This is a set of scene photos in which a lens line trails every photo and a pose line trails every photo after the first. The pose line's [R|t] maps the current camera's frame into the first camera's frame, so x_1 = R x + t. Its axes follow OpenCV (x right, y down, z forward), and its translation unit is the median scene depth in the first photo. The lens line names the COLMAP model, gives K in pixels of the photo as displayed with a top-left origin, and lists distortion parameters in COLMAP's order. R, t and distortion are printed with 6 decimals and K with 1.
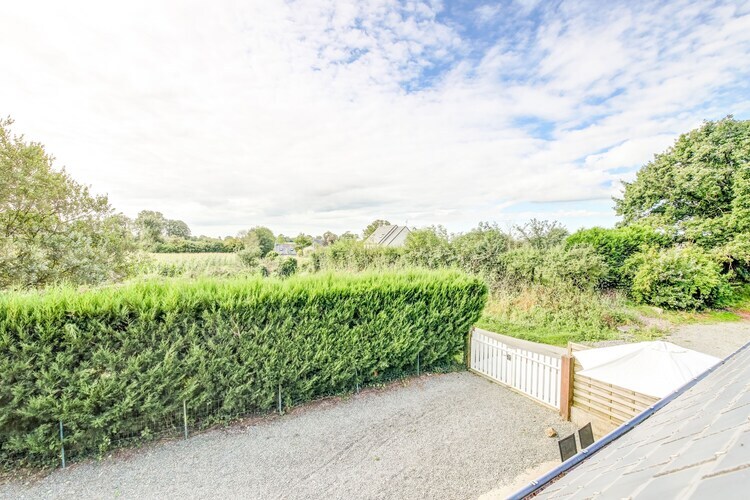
lens RADIAL K [[327.4, 0, 375.0], [0, 327.4, 250.0], [0, 0, 1]] dist [0.002424, -0.012724]
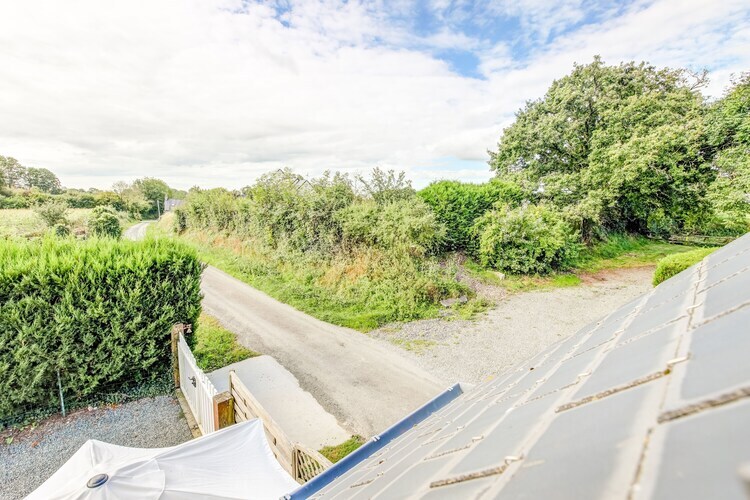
lens RADIAL K [[327.4, 0, 375.0], [0, 327.4, 250.0], [0, 0, 1]] dist [0.002424, -0.012724]
pose [[0.978040, -0.019952, 0.207462, 0.330597], [-0.007279, 0.991530, 0.129674, 0.001489], [-0.208292, -0.128336, 0.969610, 0.198800]]
